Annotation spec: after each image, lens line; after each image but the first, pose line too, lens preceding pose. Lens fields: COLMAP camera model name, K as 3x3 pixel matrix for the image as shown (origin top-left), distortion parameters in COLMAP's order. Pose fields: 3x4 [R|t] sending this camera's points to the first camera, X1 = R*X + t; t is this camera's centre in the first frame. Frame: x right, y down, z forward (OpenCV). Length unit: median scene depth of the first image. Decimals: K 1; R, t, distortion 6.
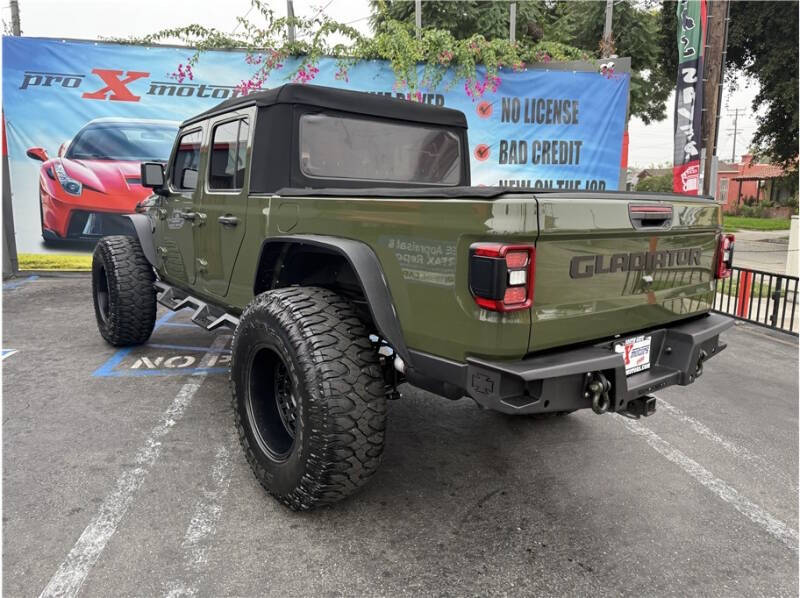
lens RADIAL K [[564.7, 0, 401.1], [0, 564.7, 295.7], [0, 0, 1]] dist [0.020826, -0.021006]
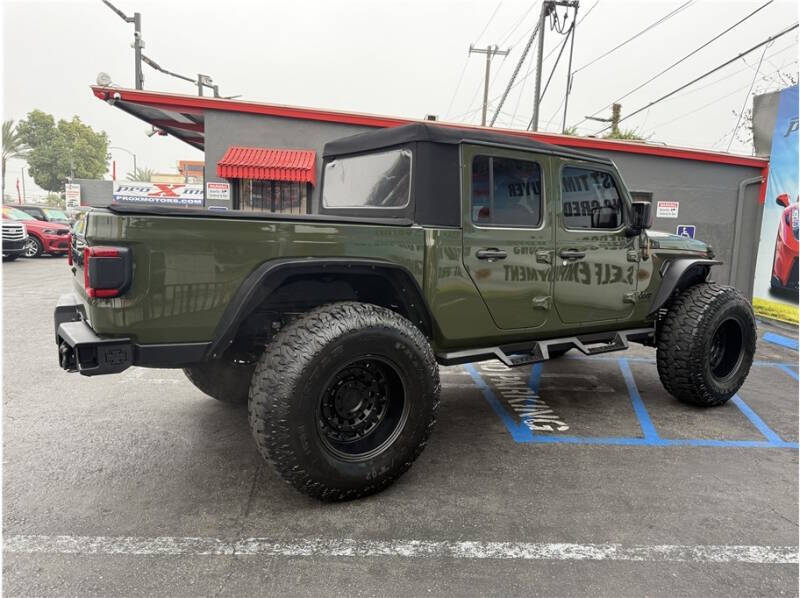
lens RADIAL K [[564.7, 0, 401.6], [0, 564.7, 303.3], [0, 0, 1]] dist [0.020826, -0.021006]
pose [[-0.102295, 0.117037, -0.987845, 0.449415], [-0.207071, 0.968796, 0.136223, -0.077714], [0.972963, 0.218489, -0.074868, 0.498082]]
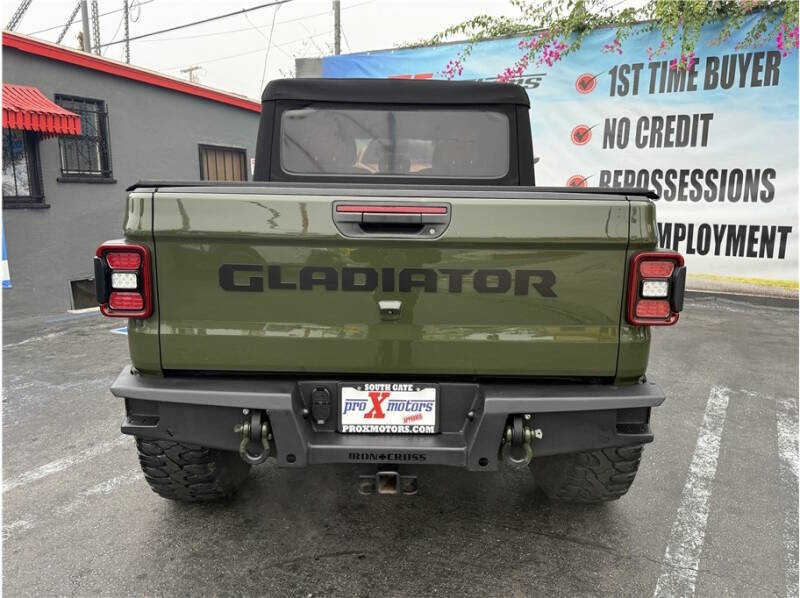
lens RADIAL K [[630.9, 0, 396.6], [0, 630.9, 300.5], [0, 0, 1]] dist [0.029249, -0.014905]
pose [[0.785919, 0.096241, -0.610794, 0.246926], [-0.102351, 0.994434, 0.024993, -0.014883], [0.609800, 0.042873, 0.791395, 0.097749]]
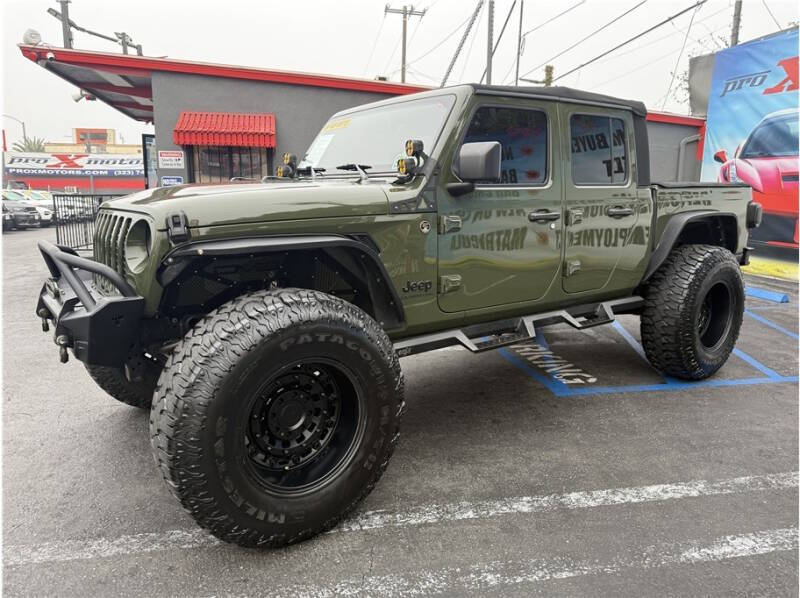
lens RADIAL K [[564.7, 0, 399.7], [0, 564.7, 297.1], [0, 0, 1]] dist [0.020826, -0.021006]
pose [[0.044558, 0.166811, -0.984982, 0.449473], [-0.176382, 0.971785, 0.156597, -0.058048], [0.983313, 0.166756, 0.072724, 0.399967]]
